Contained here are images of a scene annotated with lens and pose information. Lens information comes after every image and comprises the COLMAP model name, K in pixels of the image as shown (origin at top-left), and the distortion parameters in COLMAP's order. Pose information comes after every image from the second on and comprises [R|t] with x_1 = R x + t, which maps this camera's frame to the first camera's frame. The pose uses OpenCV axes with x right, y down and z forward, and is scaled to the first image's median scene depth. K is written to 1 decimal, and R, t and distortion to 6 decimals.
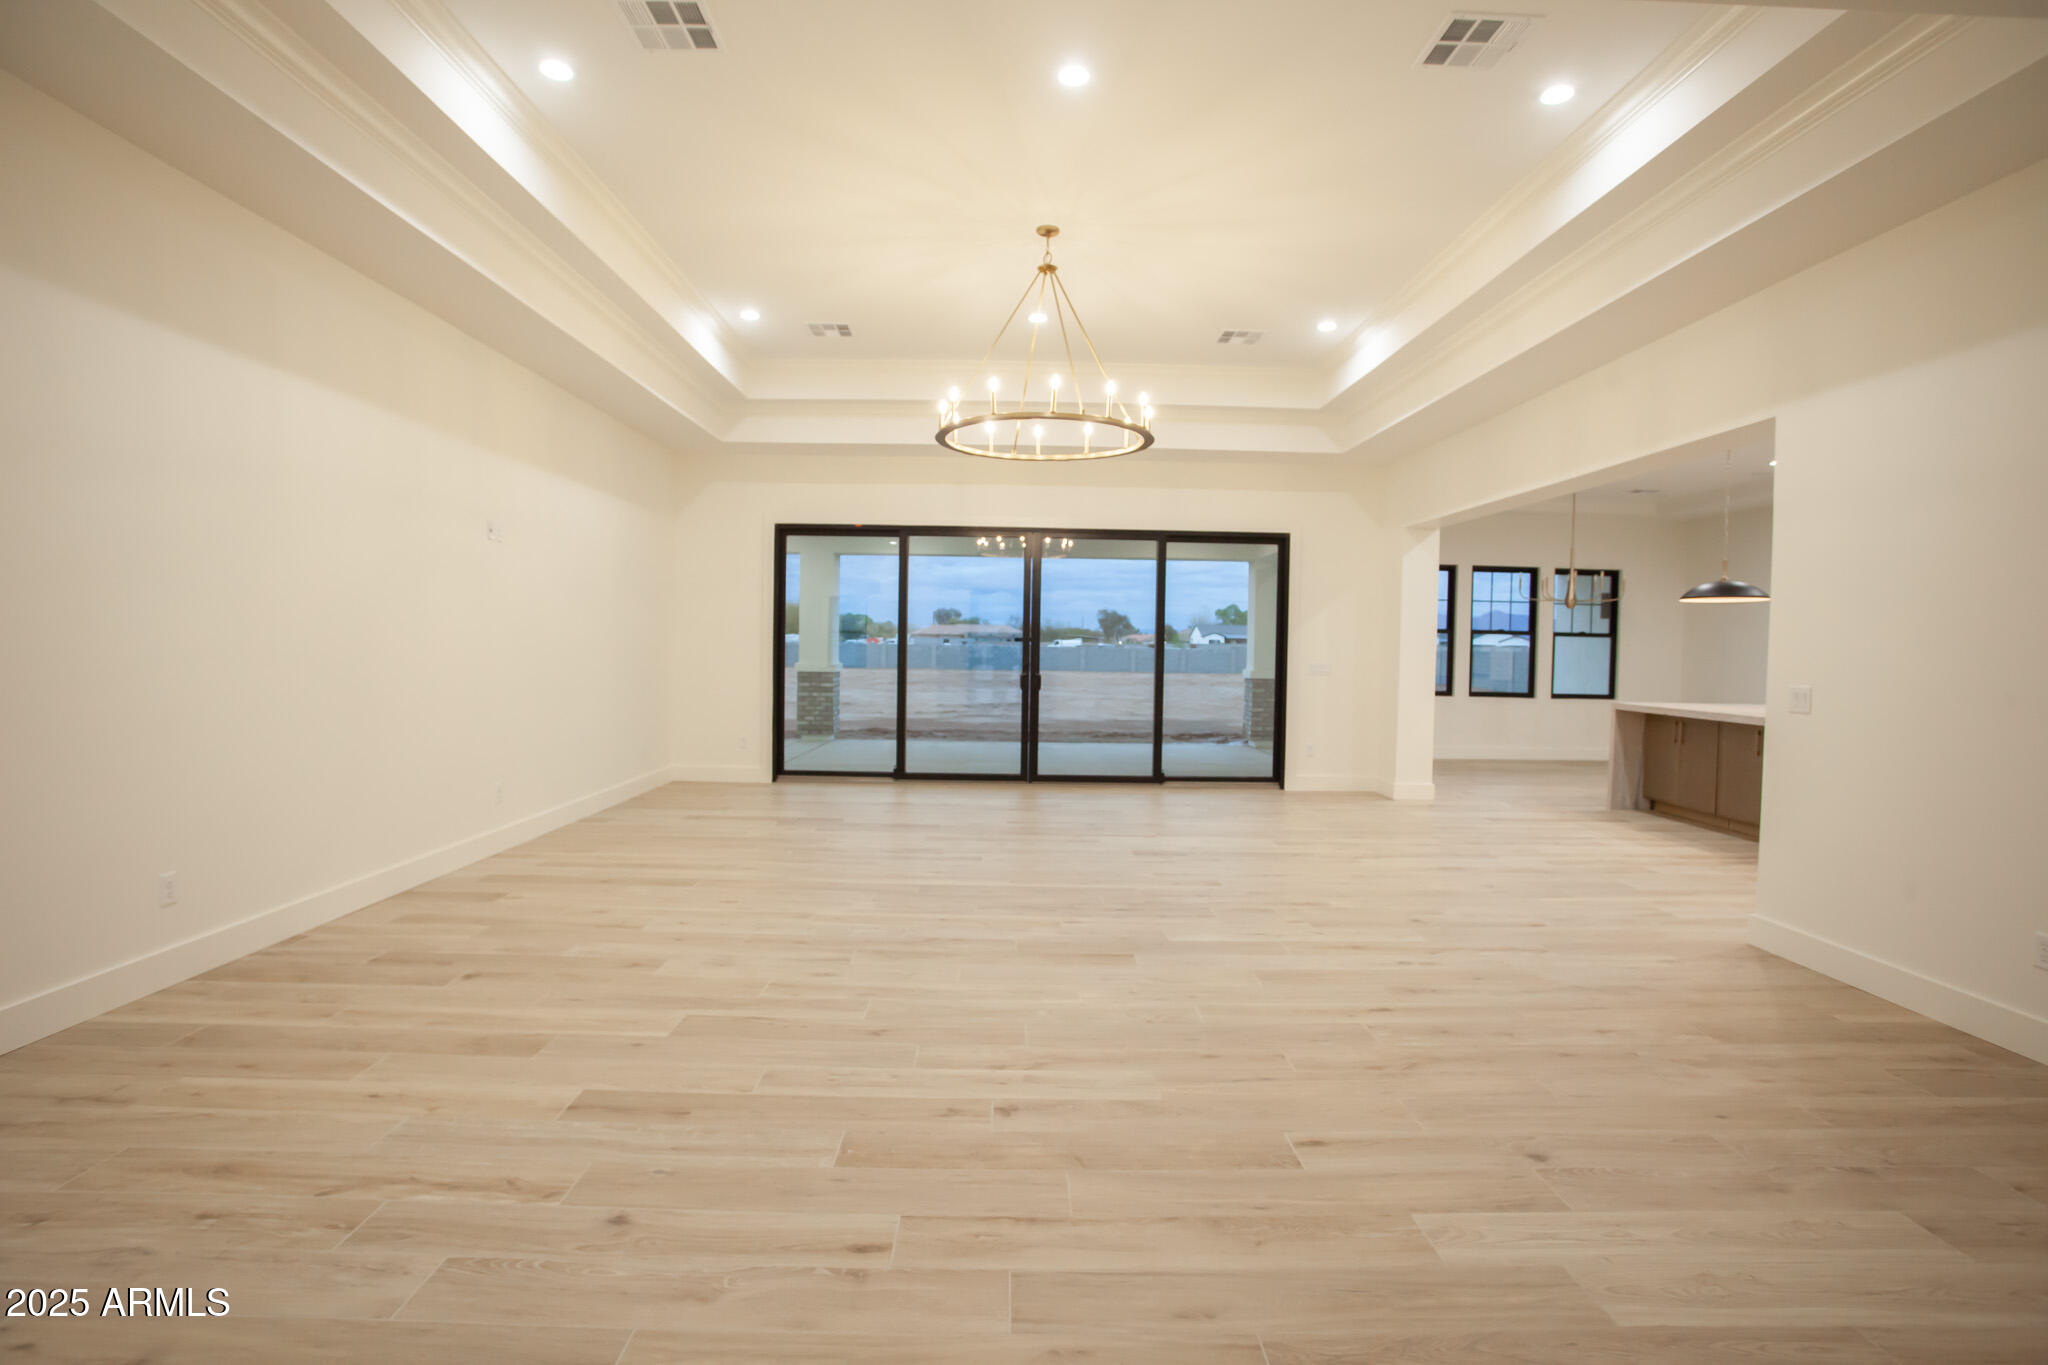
lens RADIAL K [[982.1, 0, 1040.6], [0, 982.1, 681.3], [0, 0, 1]] dist [-0.048605, 0.017864]
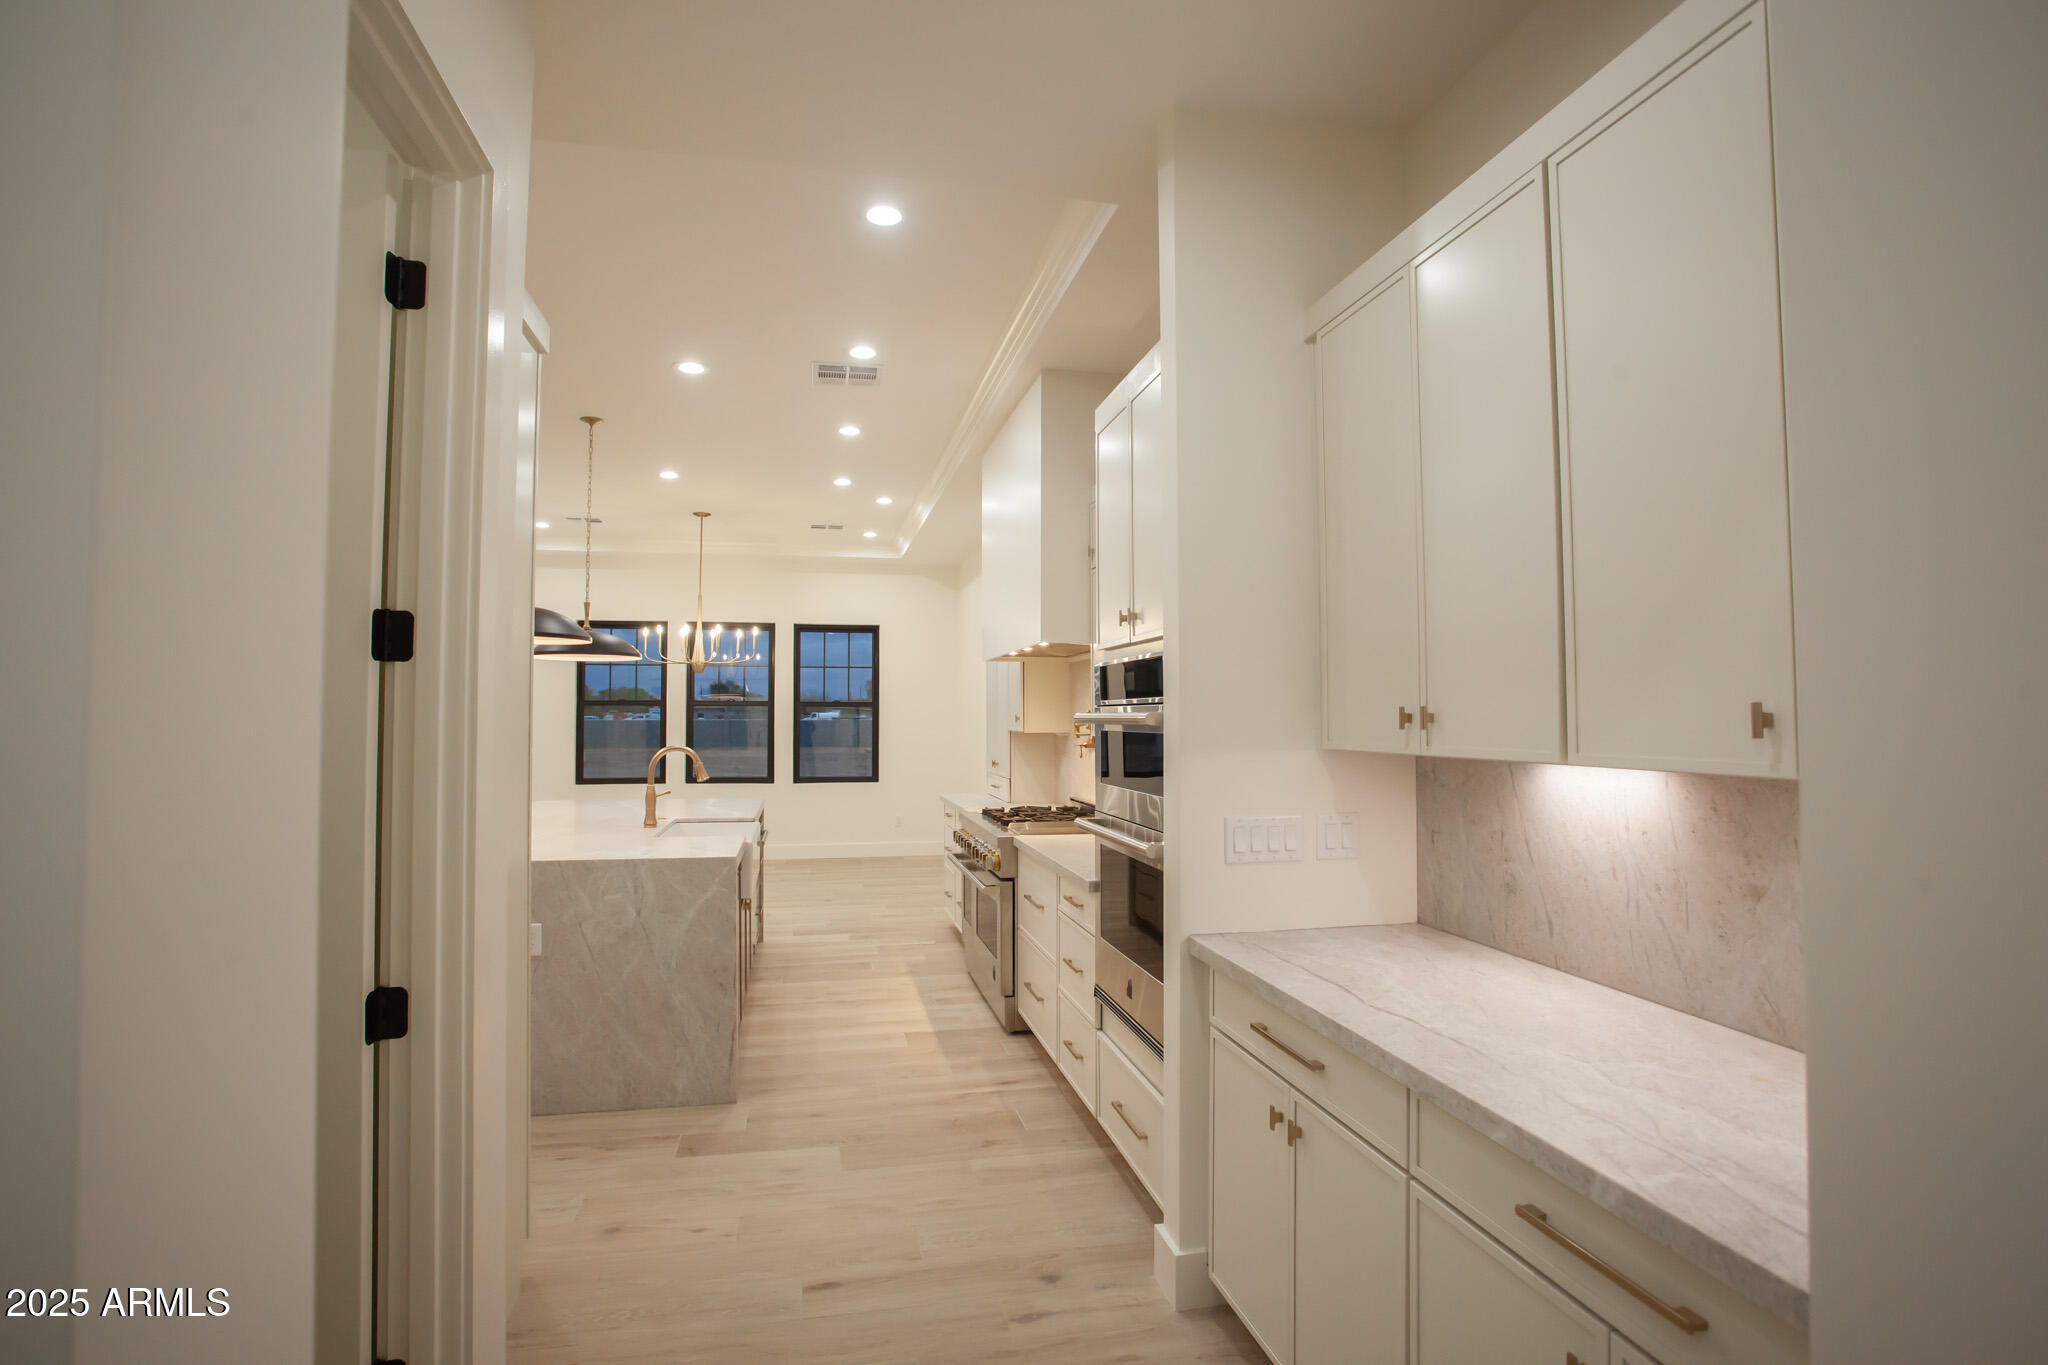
lens RADIAL K [[1011.1, 0, 1024.8], [0, 1011.1, 676.7], [0, 0, 1]] dist [-0.075525, 0.035108]
pose [[0.983217, -0.011879, 0.182051, 0.816422], [0.025502, 0.997030, -0.072672, -0.008078], [-0.180647, 0.076095, 0.980600, 0.198660]]
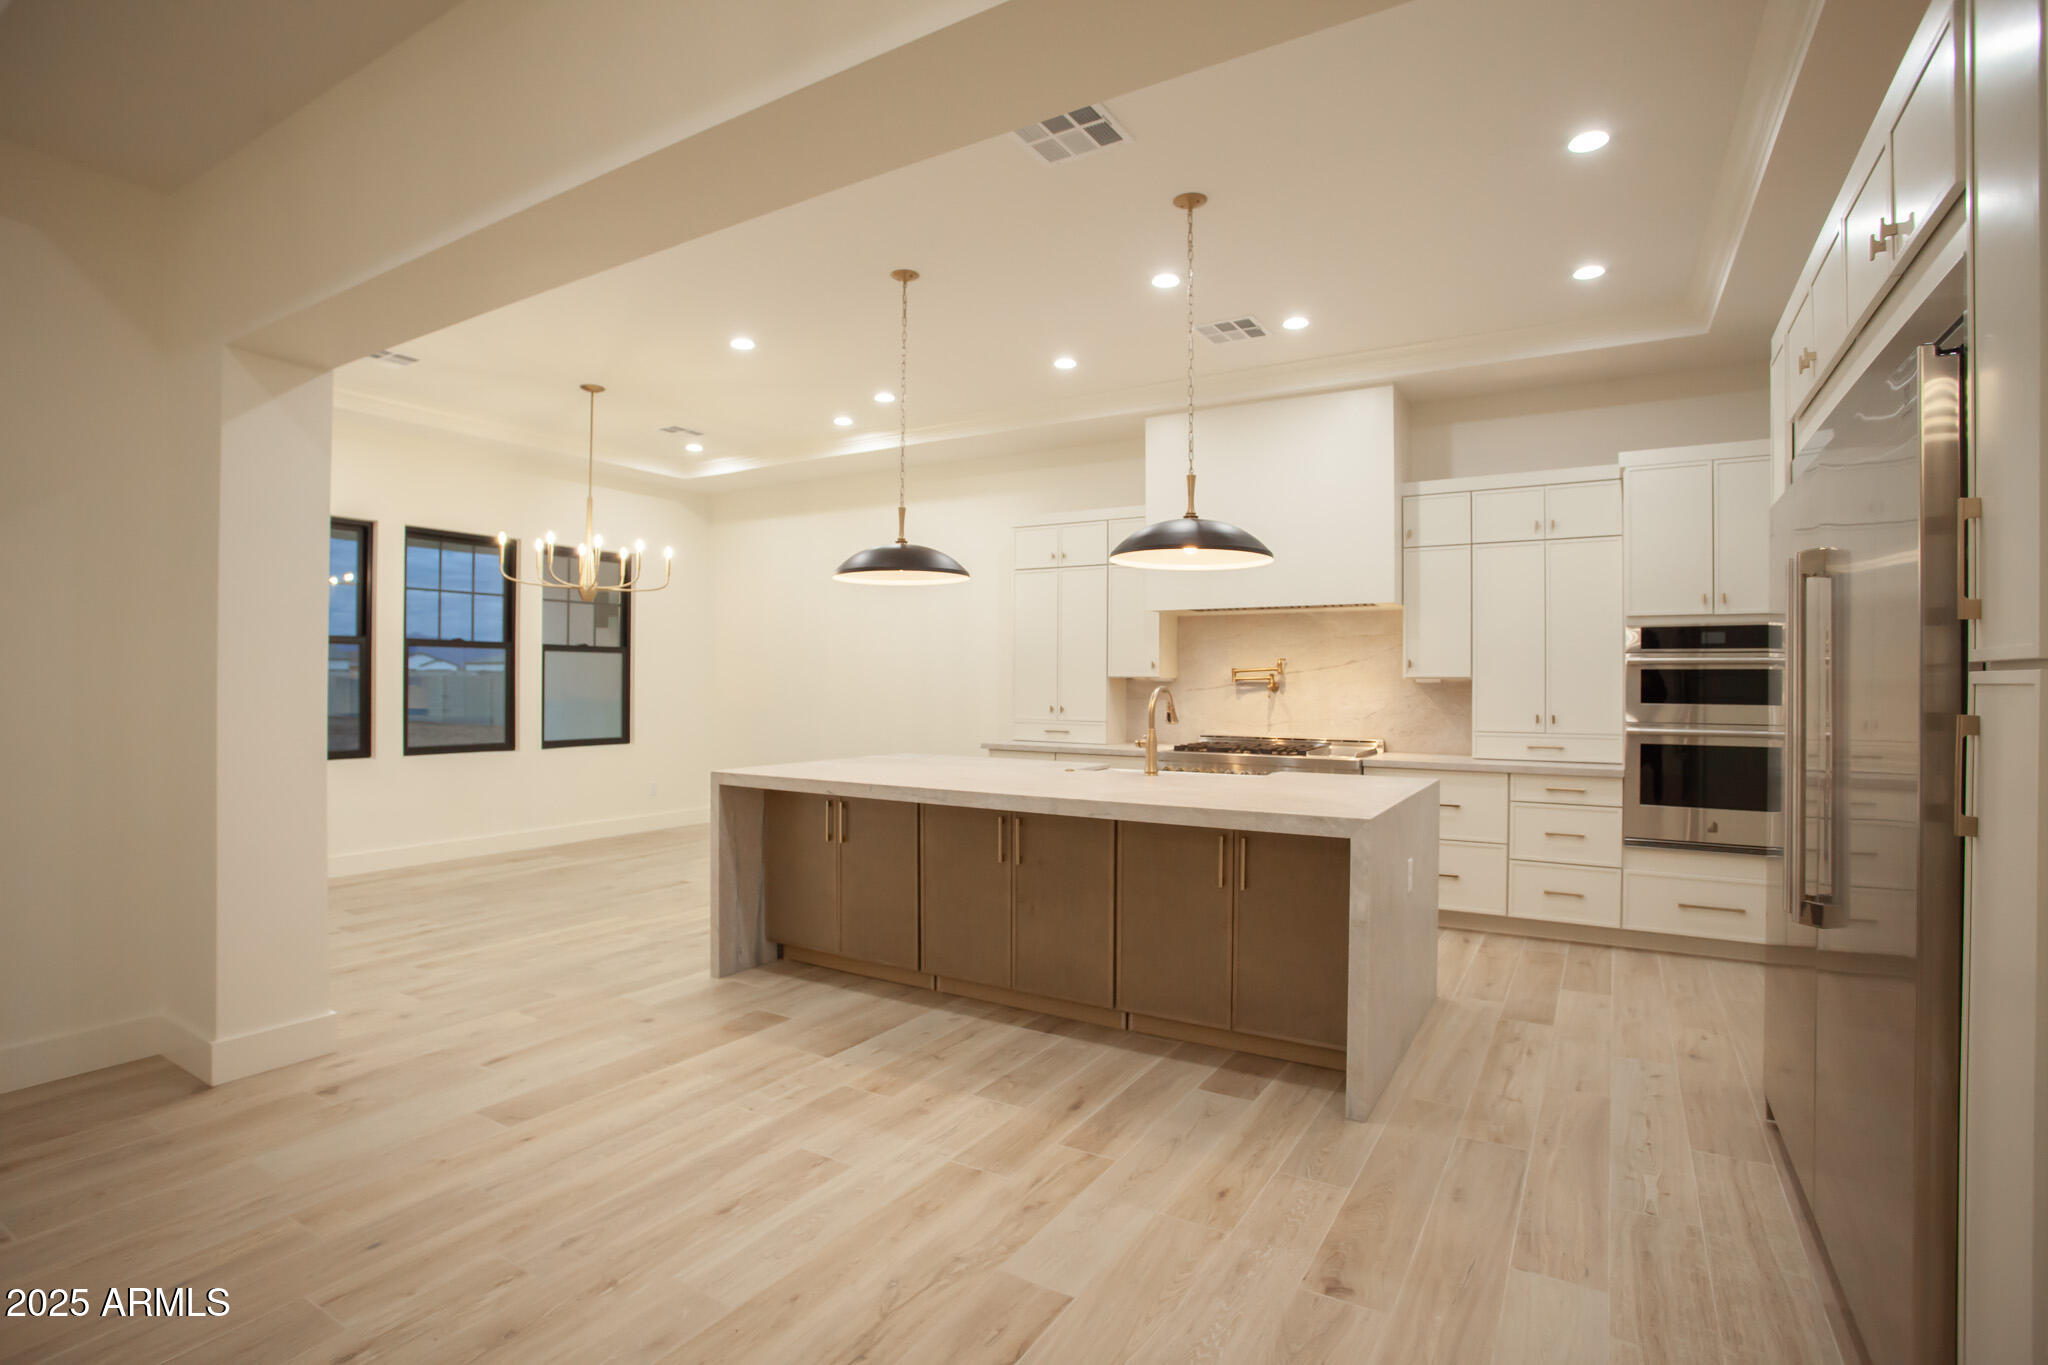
lens RADIAL K [[995.0, 0, 1020.8], [0, 995.0, 676.7], [0, 0, 1]] dist [-0.073596, 0.028780]
pose [[0.543831, -0.010618, 0.839128, 0.239418], [0.035206, 0.999328, -0.010171, -0.017683], [-0.838456, 0.035074, 0.543839, 0.574716]]
